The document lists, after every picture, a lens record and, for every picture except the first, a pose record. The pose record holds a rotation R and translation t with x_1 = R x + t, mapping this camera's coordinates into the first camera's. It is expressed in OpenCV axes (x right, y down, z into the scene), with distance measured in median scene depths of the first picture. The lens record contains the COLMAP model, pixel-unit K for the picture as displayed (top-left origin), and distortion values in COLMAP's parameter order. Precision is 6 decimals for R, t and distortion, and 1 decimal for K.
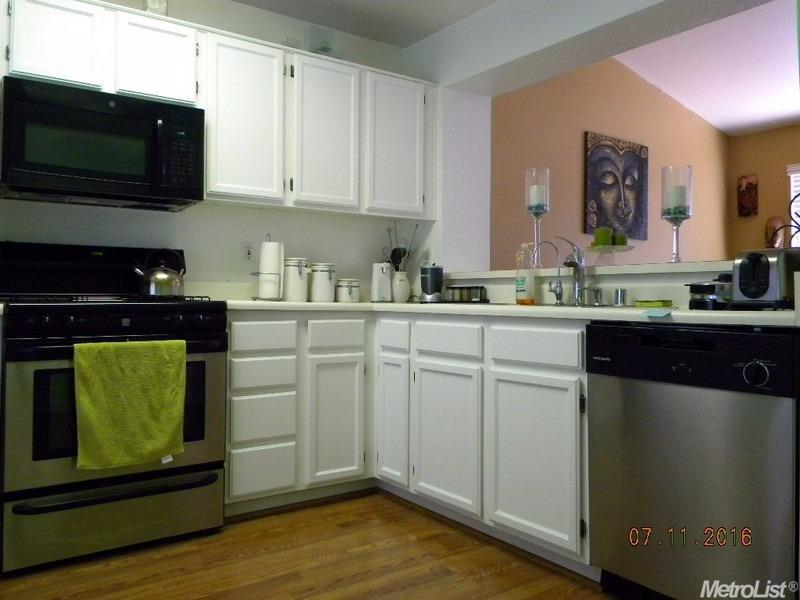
lens RADIAL K [[670.9, 0, 400.0], [0, 670.9, 300.0], [0, 0, 1]] dist [0.025907, 0.002428]
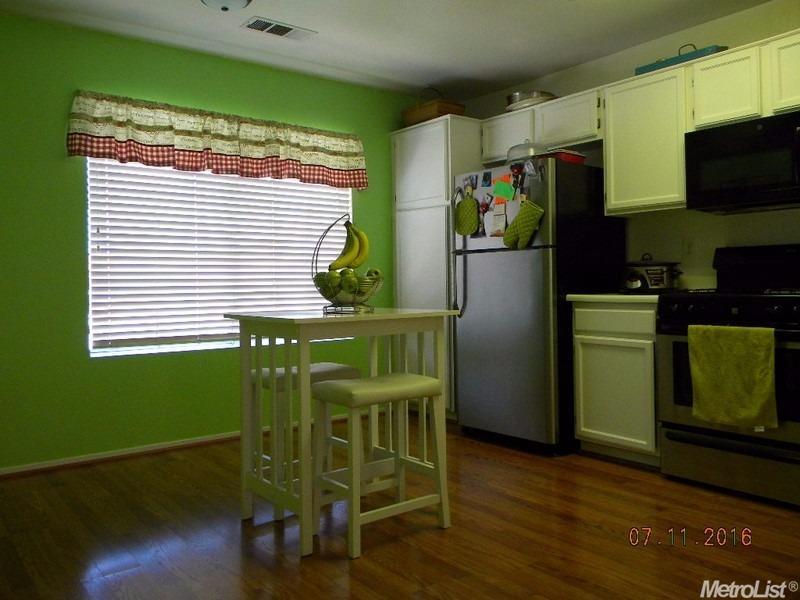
lens RADIAL K [[670.9, 0, 400.0], [0, 670.9, 300.0], [0, 0, 1]] dist [0.025907, 0.002428]
pose [[0.051316, 0.025192, -0.998365, 0.492611], [0.021026, 0.999433, 0.026300, -0.019604], [0.998461, -0.022341, 0.050757, 0.201141]]
